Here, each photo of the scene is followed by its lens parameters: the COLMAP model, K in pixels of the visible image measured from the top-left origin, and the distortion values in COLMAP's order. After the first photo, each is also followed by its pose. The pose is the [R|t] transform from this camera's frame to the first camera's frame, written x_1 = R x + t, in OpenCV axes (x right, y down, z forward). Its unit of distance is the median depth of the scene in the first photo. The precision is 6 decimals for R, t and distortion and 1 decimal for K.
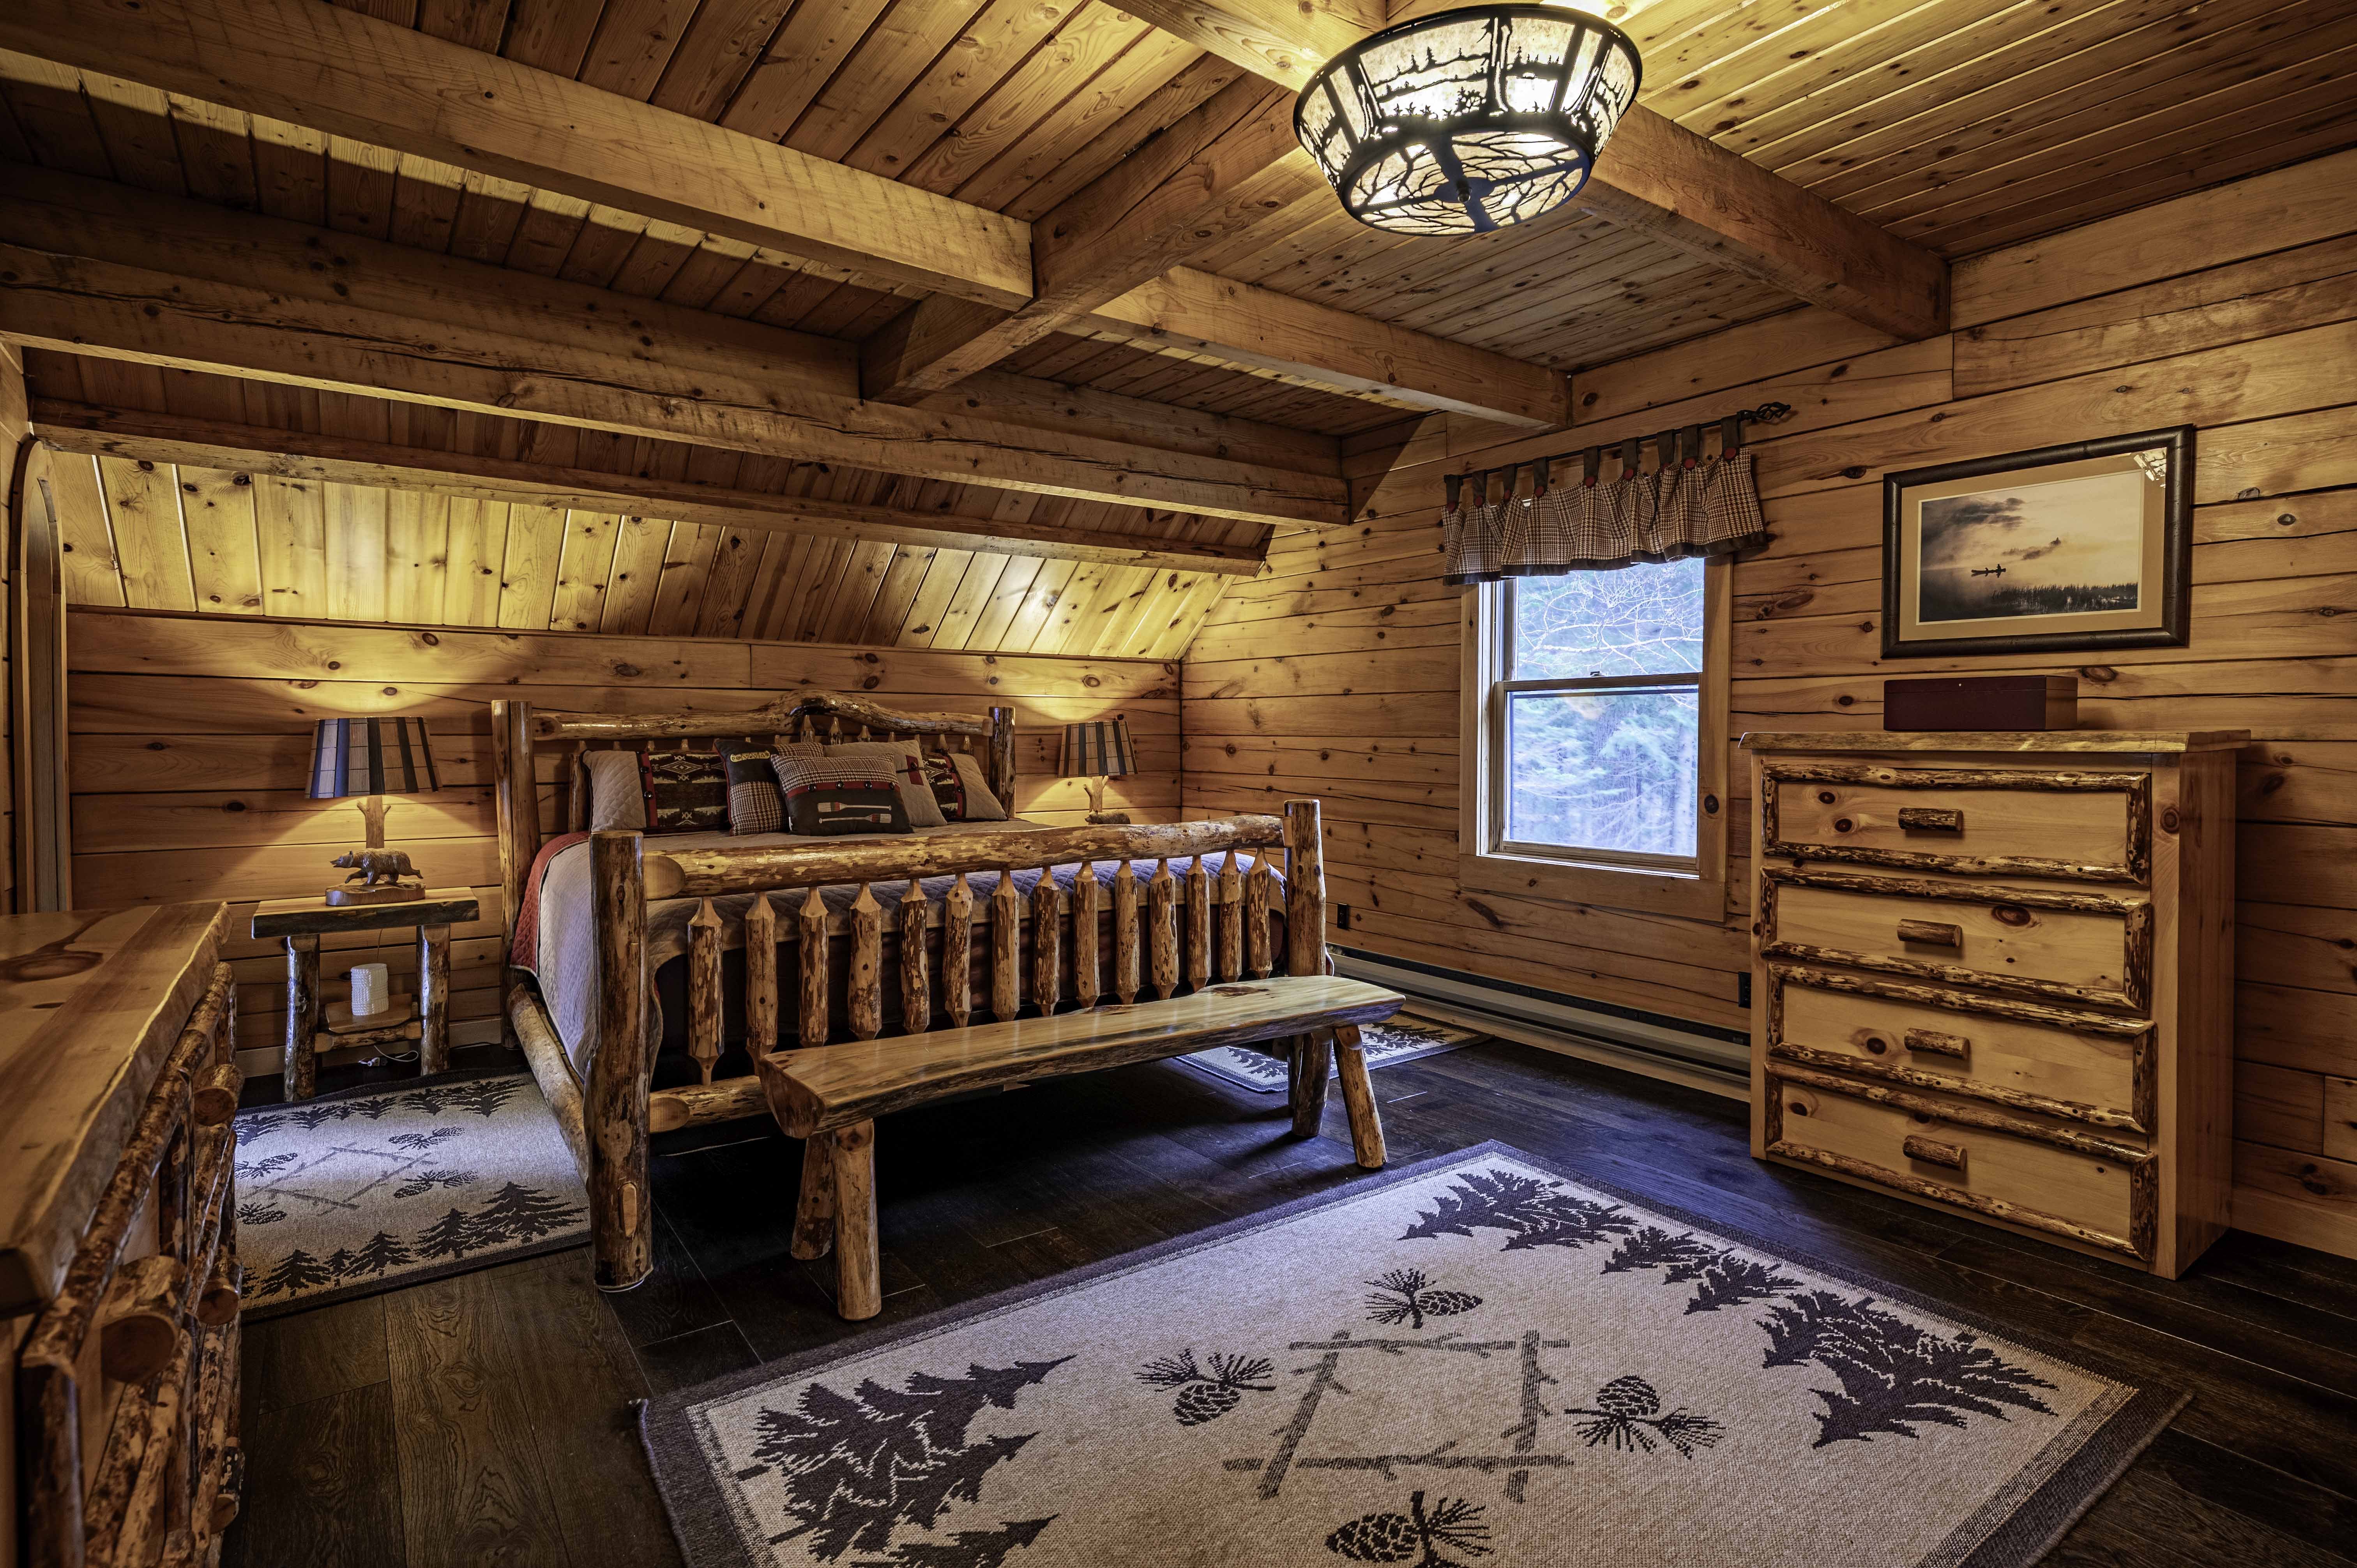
lens RADIAL K [[1150.4, 0, 1185.9], [0, 1150.4, 747.6], [0, 0, 1]] dist [0.000809, 0.001899]
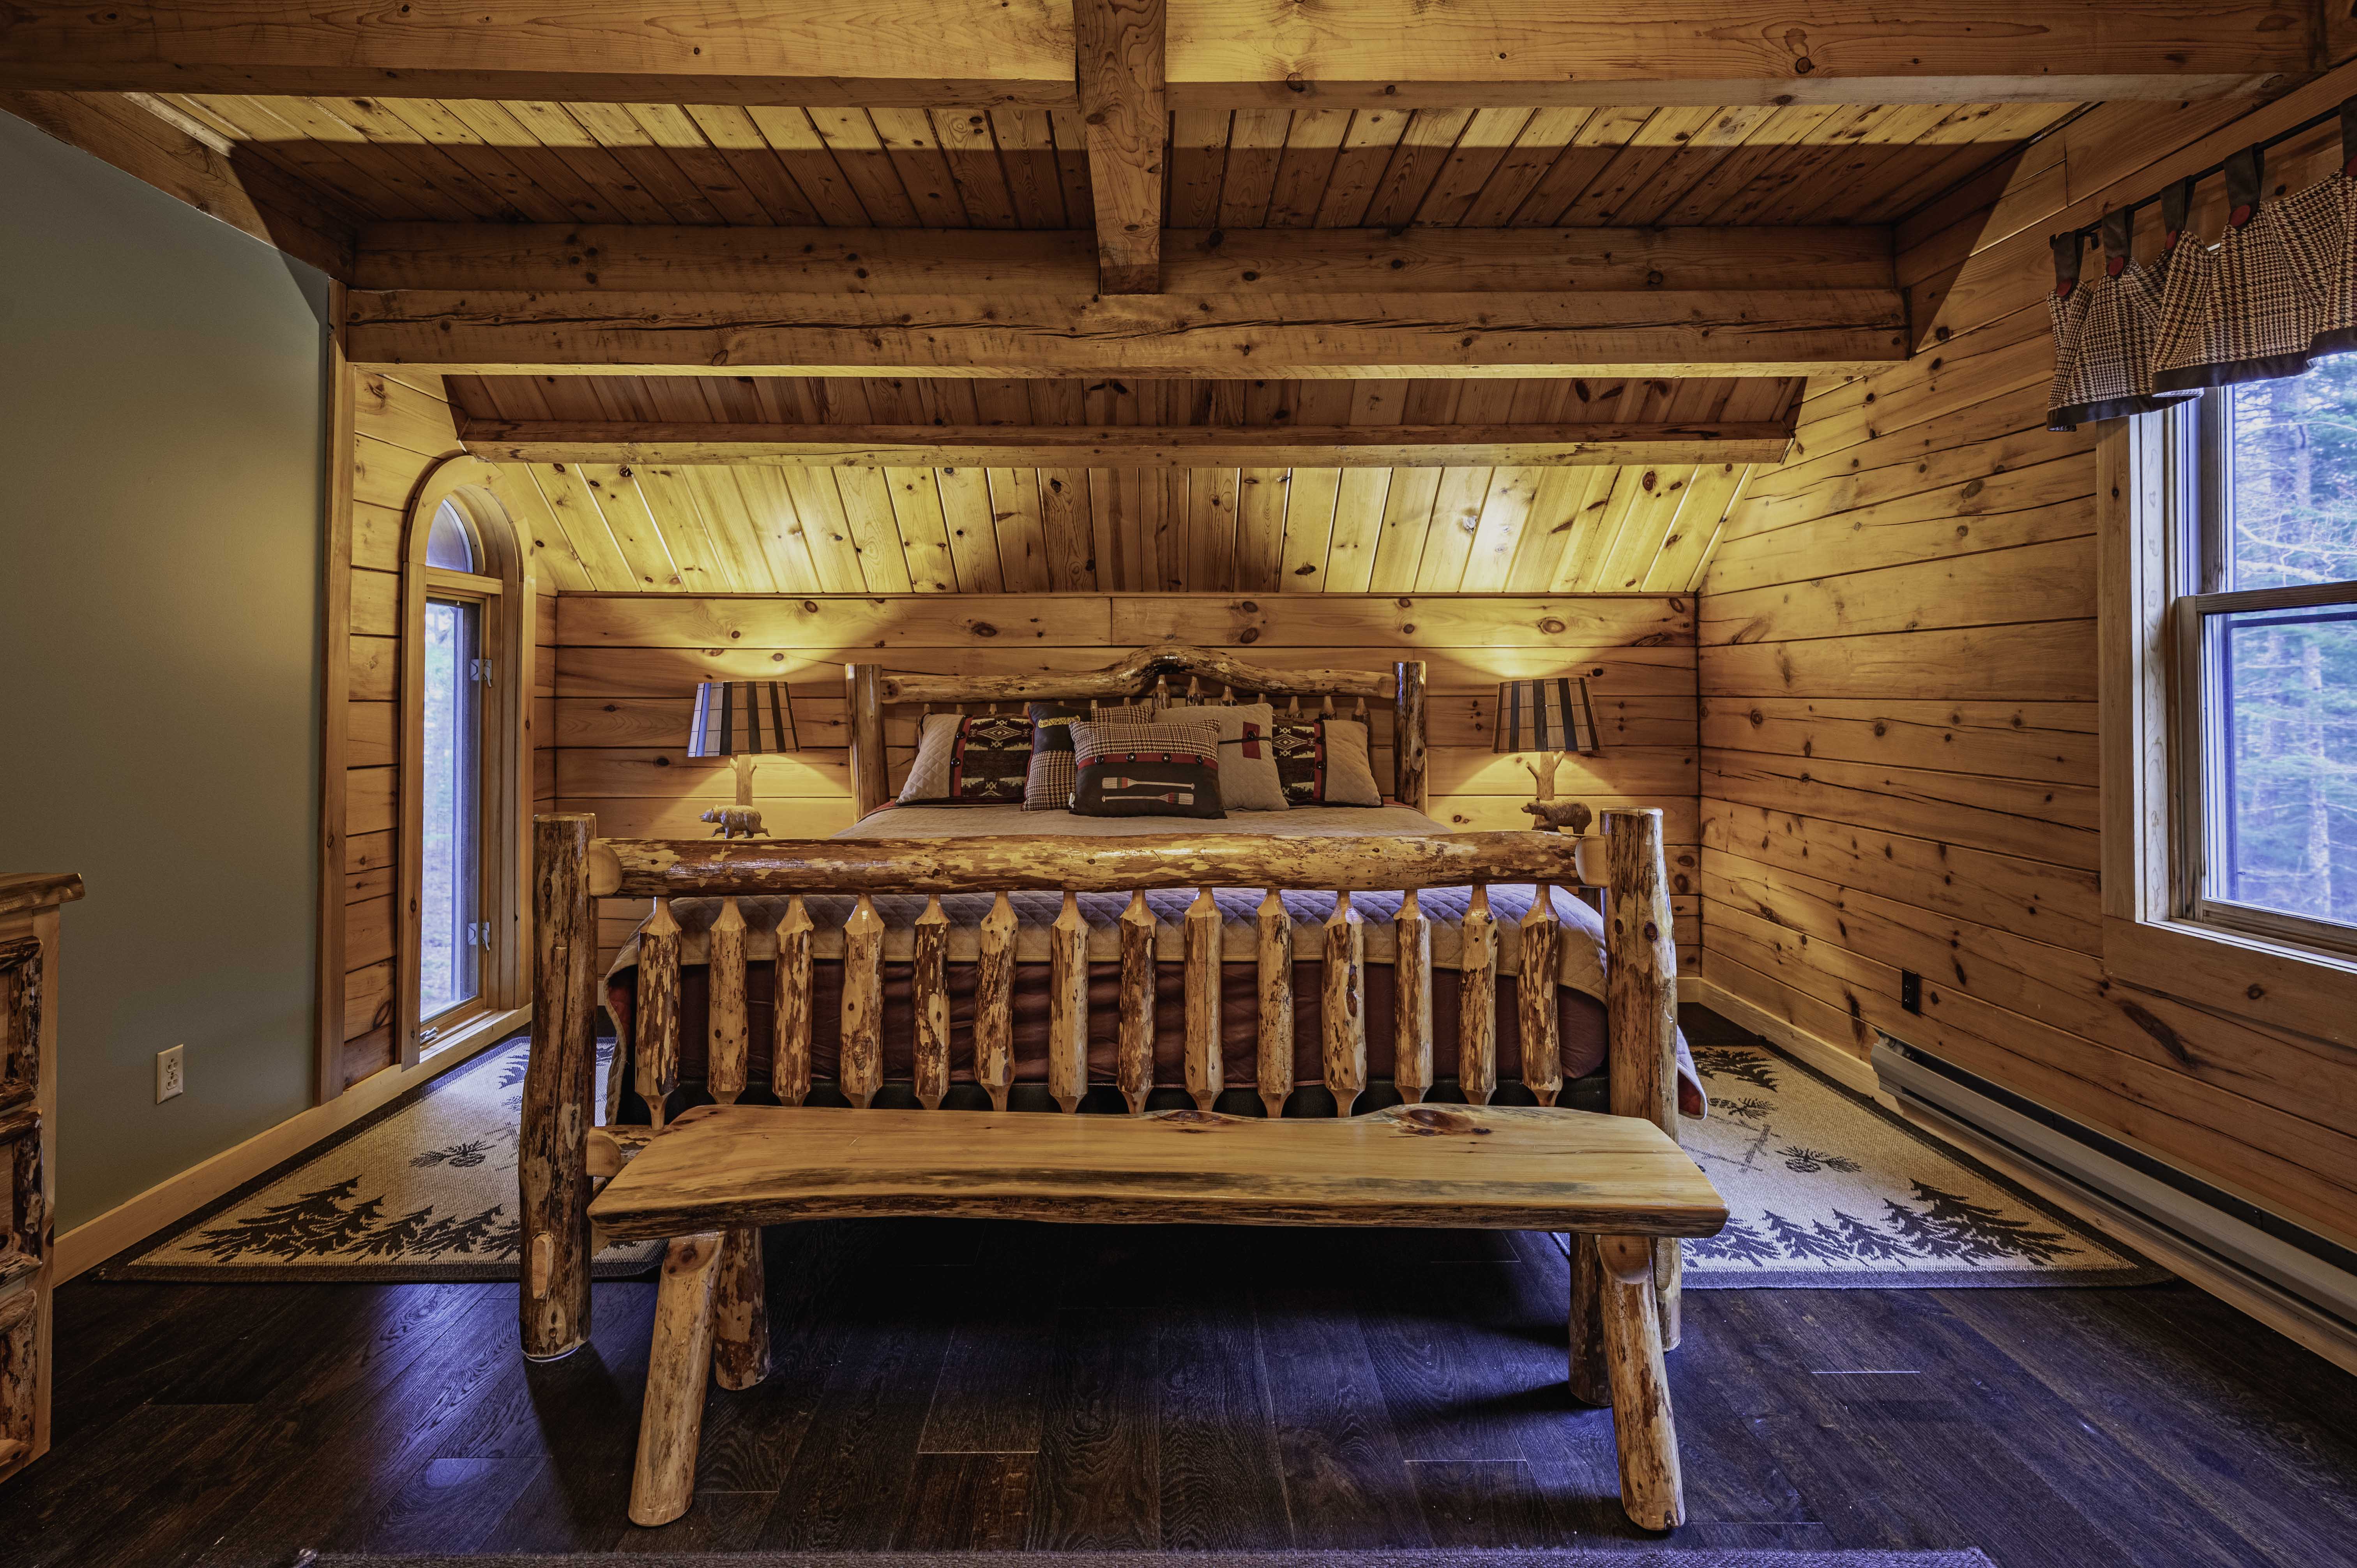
lens RADIAL K [[1168.5, 0, 1170.6], [0, 1168.5, 666.1], [0, 0, 1]] dist [-0.001839, 0.001488]
pose [[0.813410, -0.015821, -0.581475, 0.220625], [-0.004291, 0.999440, -0.033196, -0.005930], [0.581674, 0.029497, 0.812887, 0.313668]]
